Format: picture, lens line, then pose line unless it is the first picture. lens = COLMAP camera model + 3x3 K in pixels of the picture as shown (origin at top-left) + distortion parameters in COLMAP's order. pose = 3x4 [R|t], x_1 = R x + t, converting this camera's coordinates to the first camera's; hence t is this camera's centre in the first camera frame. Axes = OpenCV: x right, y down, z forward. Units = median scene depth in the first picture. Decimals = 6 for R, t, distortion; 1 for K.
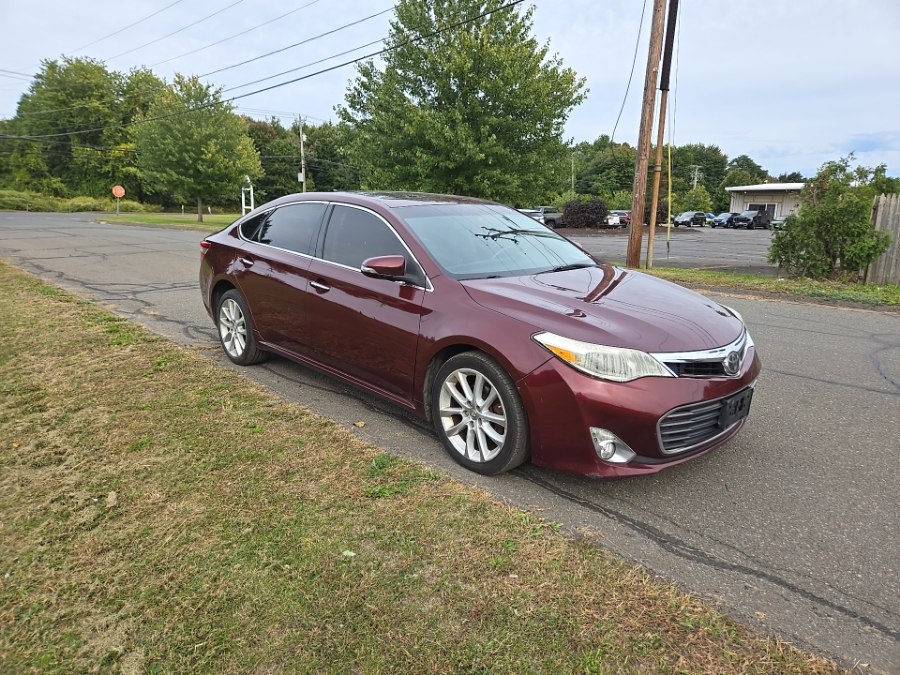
lens RADIAL K [[613.6, 0, 449.6], [0, 613.6, 334.3], [0, 0, 1]] dist [0.067164, -0.059837]
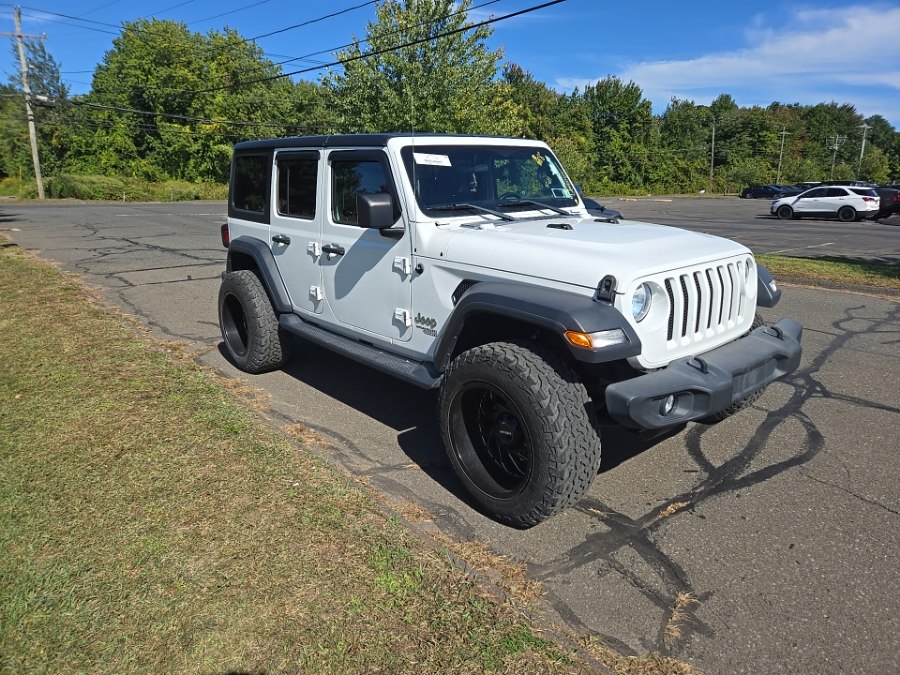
lens RADIAL K [[613.6, 0, 449.6], [0, 613.6, 332.7], [0, 0, 1]] dist [0.067164, -0.059837]
pose [[0.997725, -0.003642, -0.067317, -0.153576], [0.006145, 0.999296, 0.037018, -0.040222], [0.067135, -0.037347, 0.997045, 0.161516]]
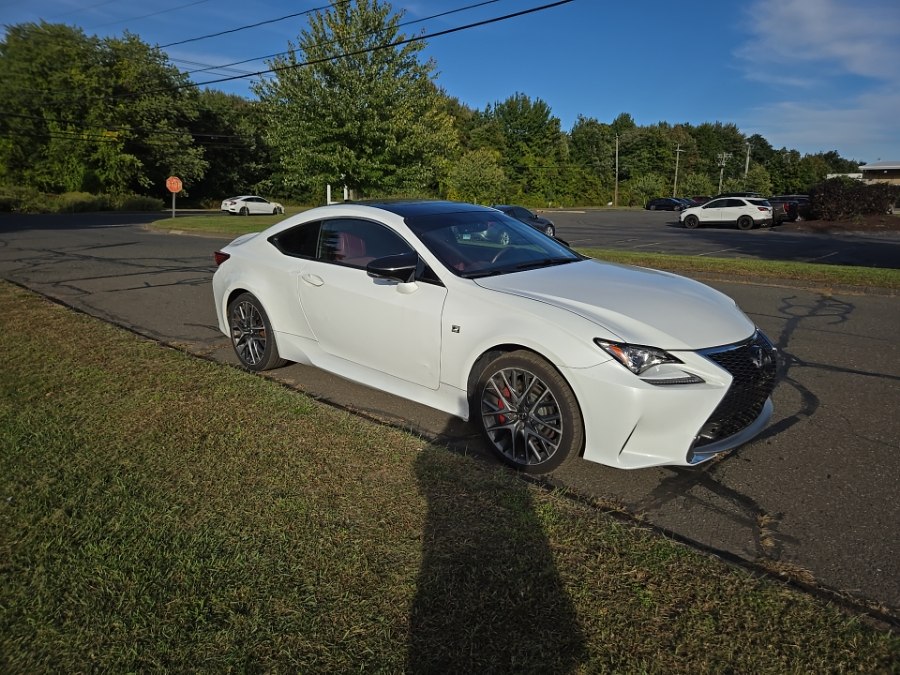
lens RADIAL K [[613.6, 0, 452.2], [0, 613.6, 335.1], [0, 0, 1]] dist [0.067164, -0.059837]
pose [[0.996870, -0.034713, 0.071033, -0.165686], [0.033136, 0.999180, 0.023250, -0.037720], [-0.071782, -0.020824, 0.997203, 0.157345]]
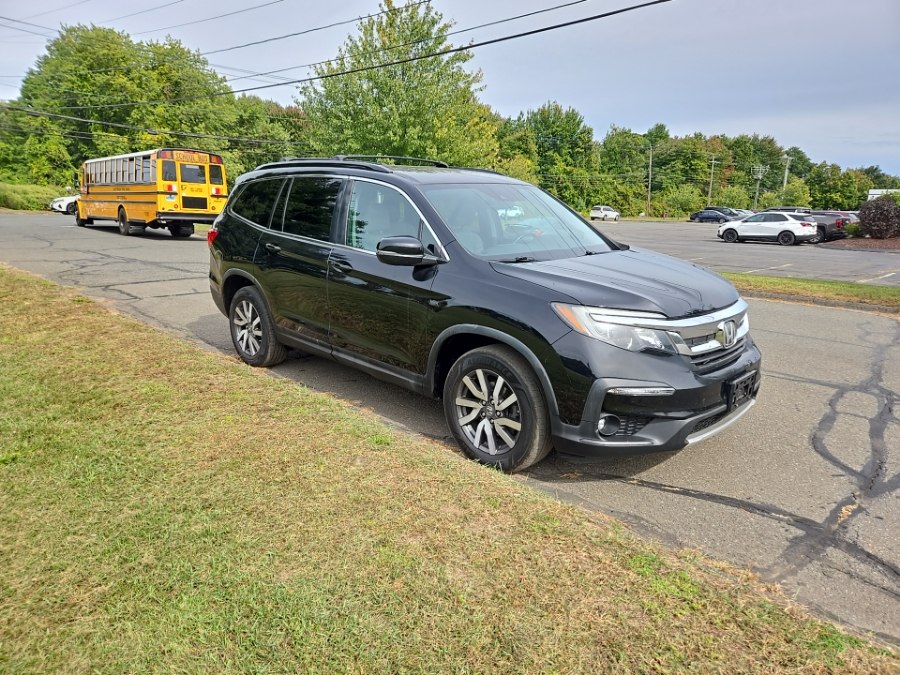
lens RADIAL K [[613.6, 0, 448.3], [0, 613.6, 338.7], [0, 0, 1]] dist [0.067164, -0.059837]
pose [[0.999583, -0.004264, 0.028567, -0.171039], [0.003781, 0.999849, 0.016939, -0.039508], [-0.028635, -0.016824, 0.999448, 0.161332]]
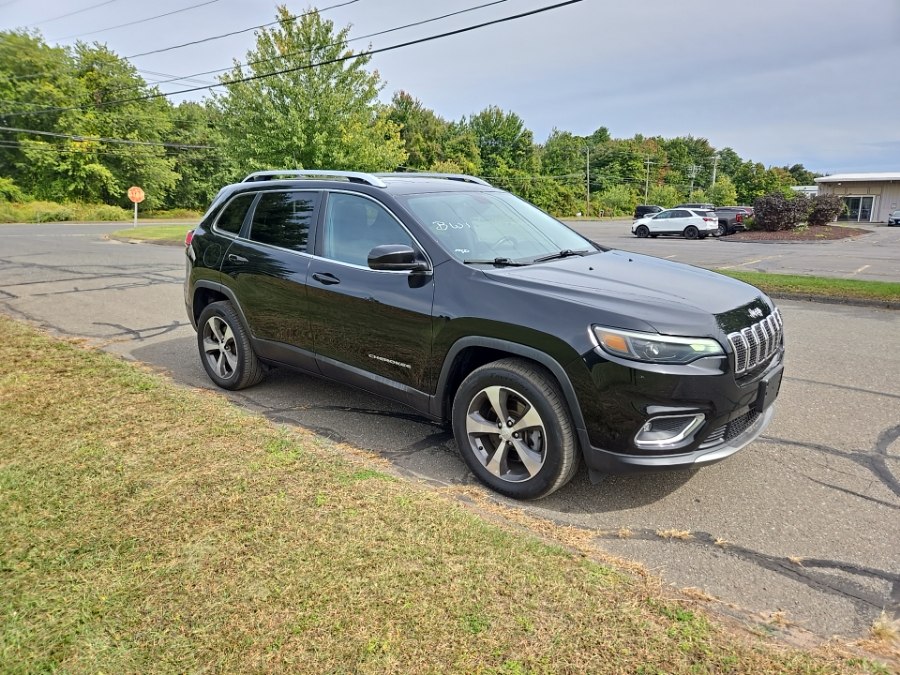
lens RADIAL K [[613.6, 0, 457.7], [0, 613.6, 335.6], [0, 0, 1]] dist [0.067164, -0.059837]
pose [[0.993488, -0.039951, 0.106704, -0.149662], [0.039219, 0.999191, 0.008947, -0.034822], [-0.106975, -0.004704, 0.994251, 0.144339]]
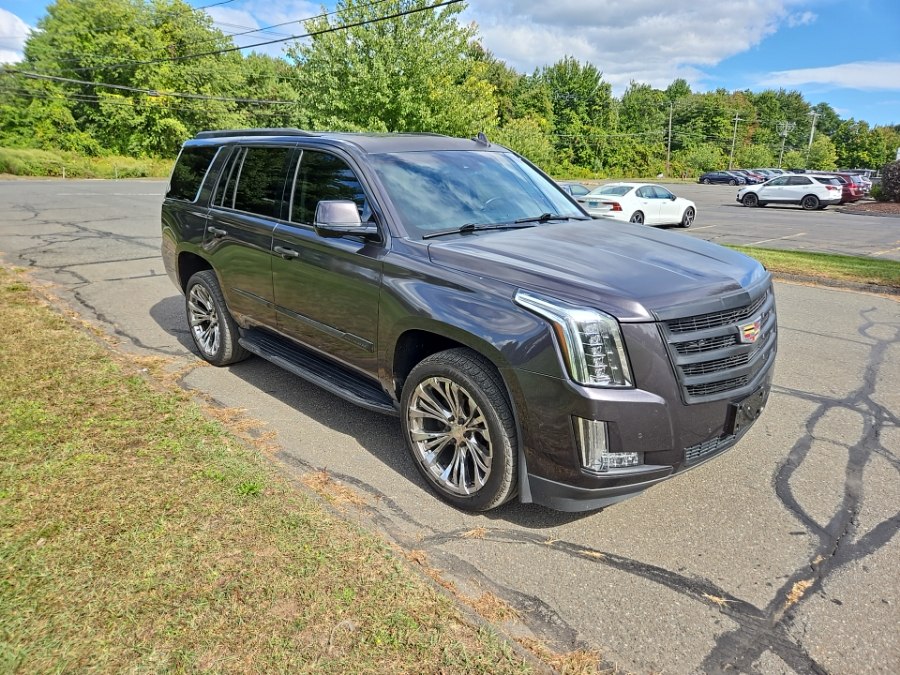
lens RADIAL K [[613.6, 0, 452.0], [0, 613.6, 336.5], [0, 0, 1]] dist [0.067164, -0.059837]
pose [[0.999963, -0.006078, 0.006059, -0.161573], [0.005615, 0.997260, 0.073758, -0.043945], [-0.006490, -0.073722, 0.997258, 0.169948]]
